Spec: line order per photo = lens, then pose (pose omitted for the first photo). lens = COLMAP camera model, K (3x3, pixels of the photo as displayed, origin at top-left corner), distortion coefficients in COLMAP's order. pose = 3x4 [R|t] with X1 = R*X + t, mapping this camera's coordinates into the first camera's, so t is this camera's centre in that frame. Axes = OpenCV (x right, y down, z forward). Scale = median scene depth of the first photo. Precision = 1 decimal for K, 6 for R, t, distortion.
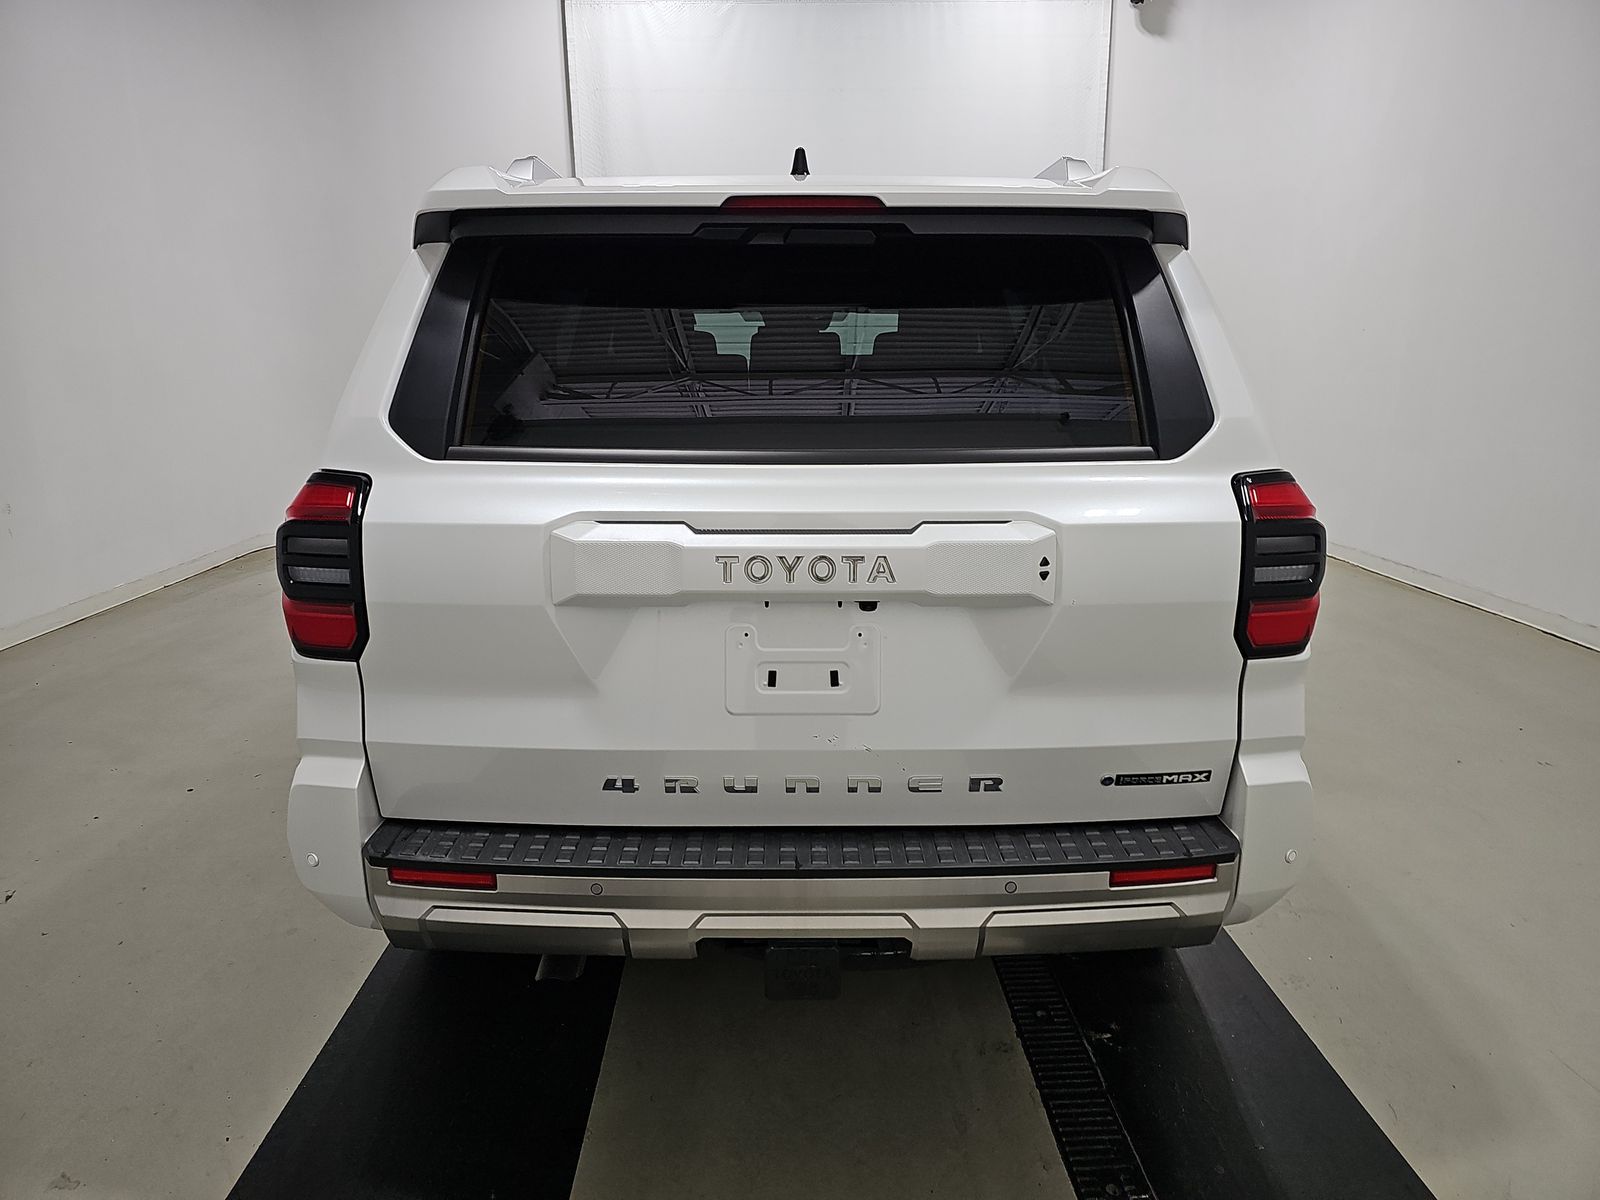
lens RADIAL K [[1087.6, 0, 800.0], [0, 1087.6, 600.0], [0, 0, 1]] dist [0.056070, 0.000317]
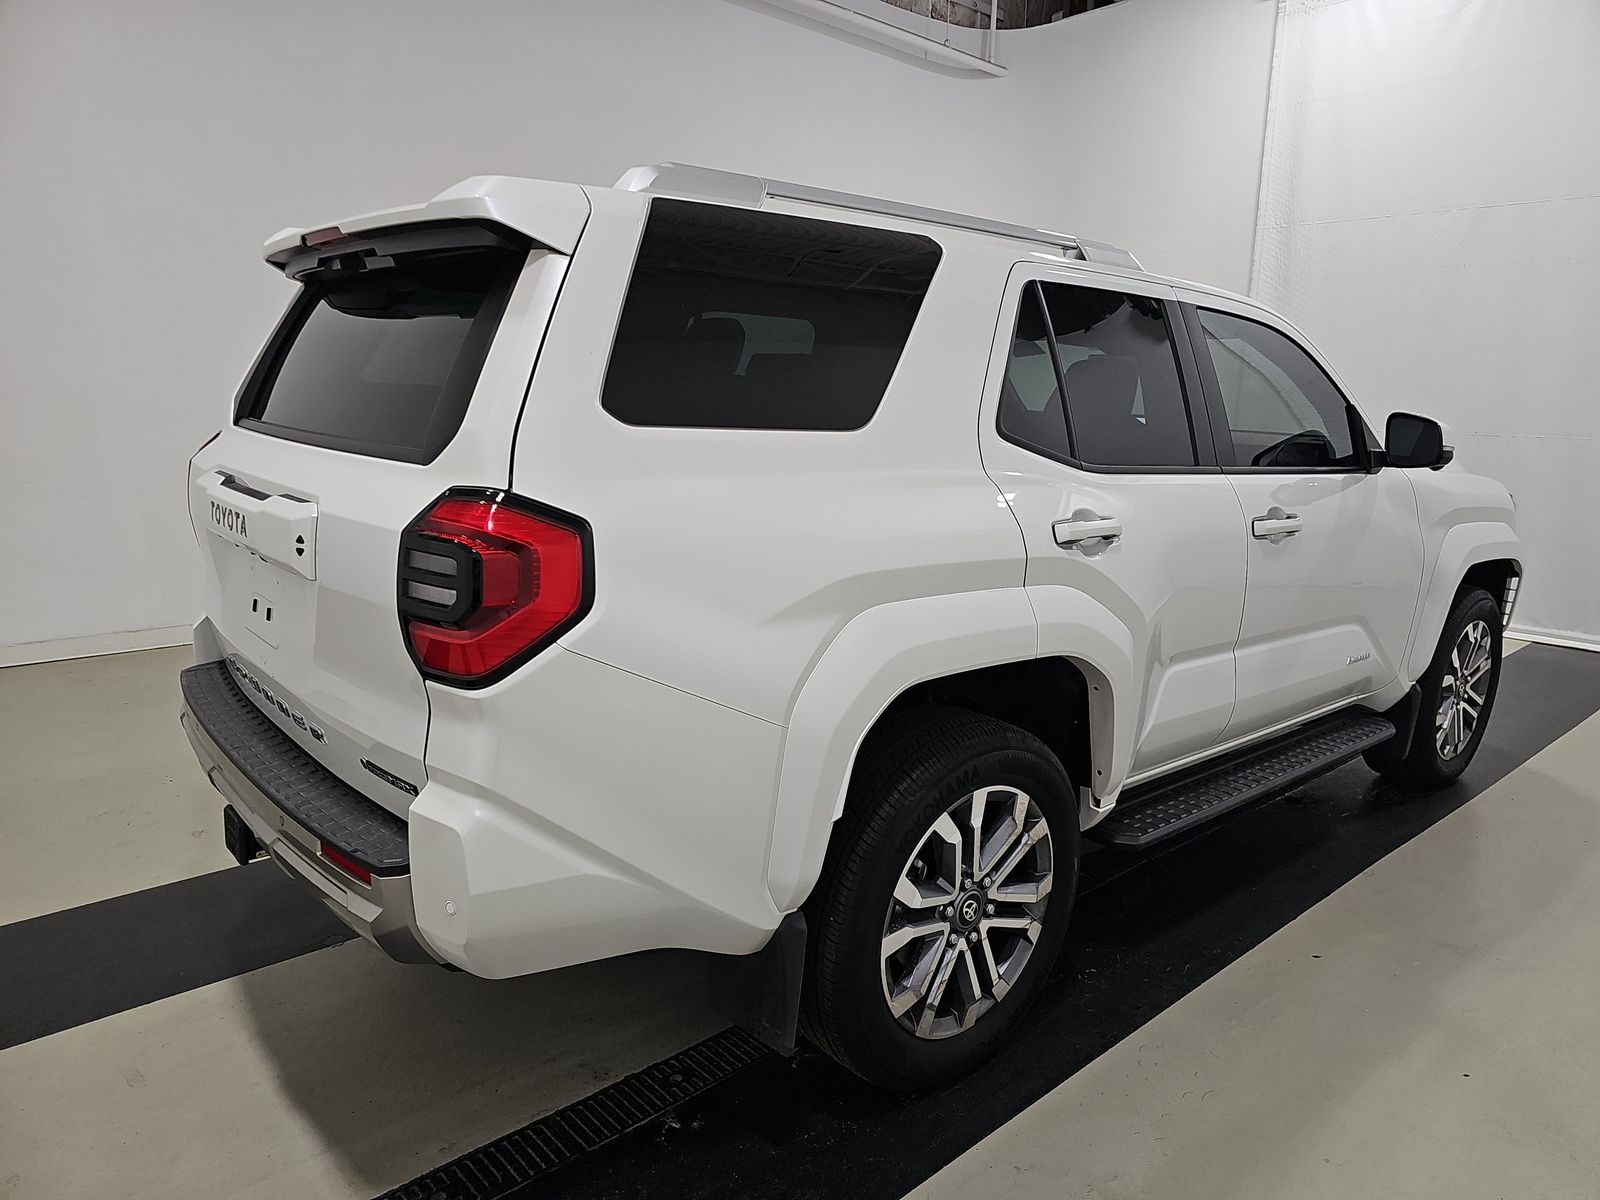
lens RADIAL K [[1087.6, 0, 800.0], [0, 1087.6, 600.0], [0, 0, 1]] dist [0.056070, 0.000317]
pose [[0.639375, 0.182727, -0.746867, 1.303856], [-0.211120, 0.975739, 0.057987, -0.137408], [0.739343, 0.120603, 0.662440, 0.587443]]
